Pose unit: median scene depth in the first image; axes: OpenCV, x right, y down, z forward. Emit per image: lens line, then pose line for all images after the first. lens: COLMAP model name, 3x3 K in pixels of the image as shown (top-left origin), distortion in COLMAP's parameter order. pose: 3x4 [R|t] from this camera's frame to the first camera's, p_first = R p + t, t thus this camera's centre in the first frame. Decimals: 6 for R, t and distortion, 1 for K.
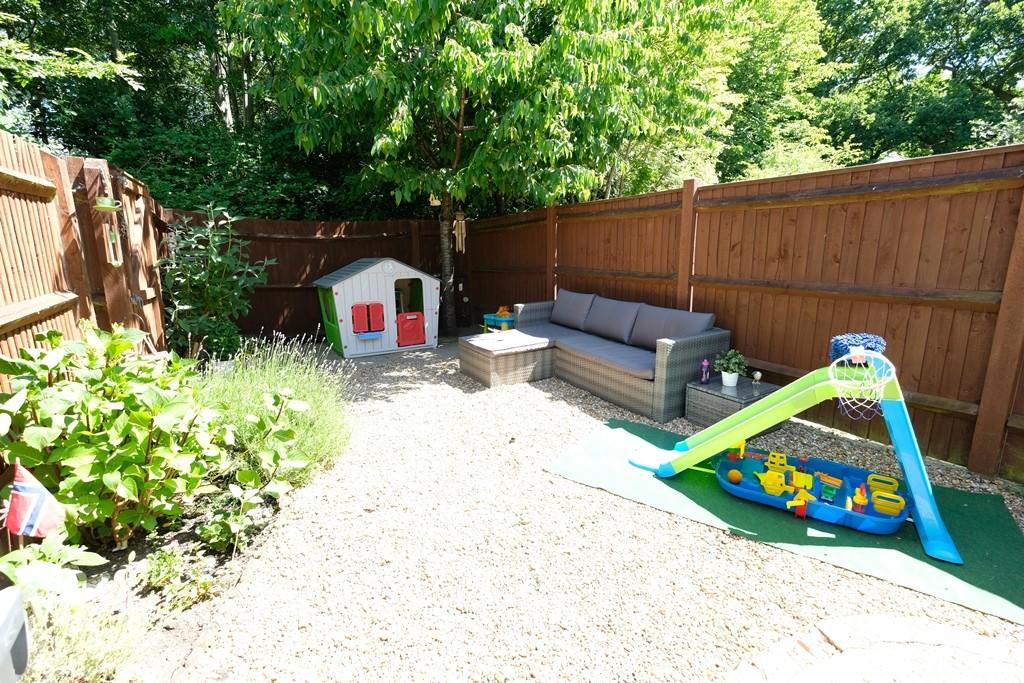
lens RADIAL K [[443.8, 0, 511.0], [0, 443.8, 335.3], [0, 0, 1]] dist [-0.005155, 0.000189]
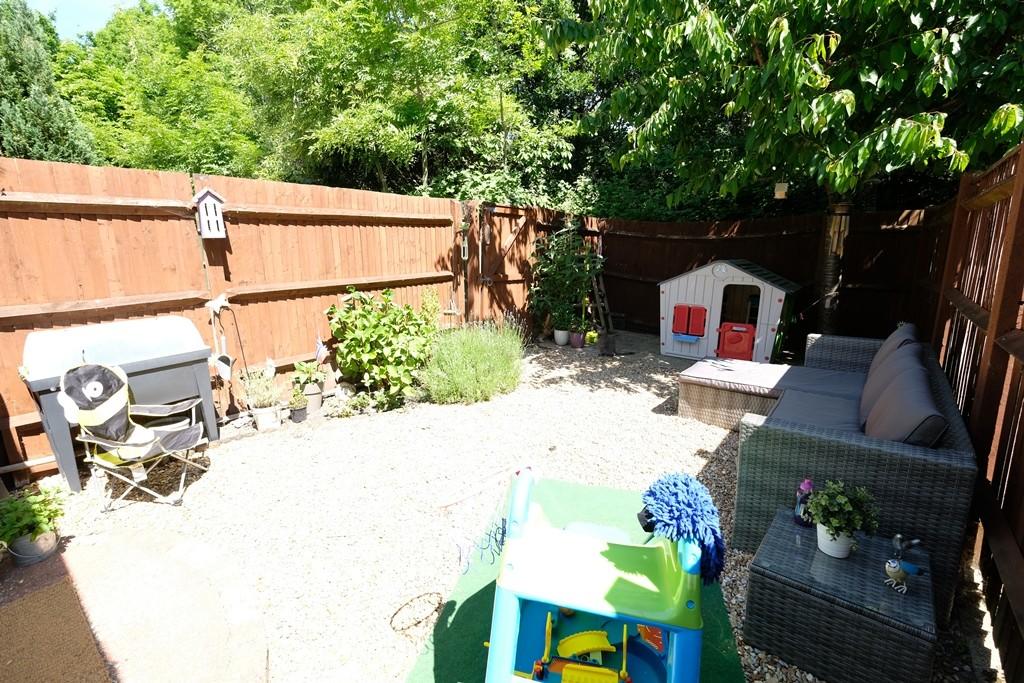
lens RADIAL K [[443.8, 0, 513.2], [0, 443.8, 335.3], [0, 0, 1]] dist [-0.005155, 0.000189]
pose [[0.343511, 0.192523, -0.919203, 0.528164], [-0.181753, 0.973887, 0.136054, -0.081415], [0.921393, 0.120332, 0.369533, 0.325390]]
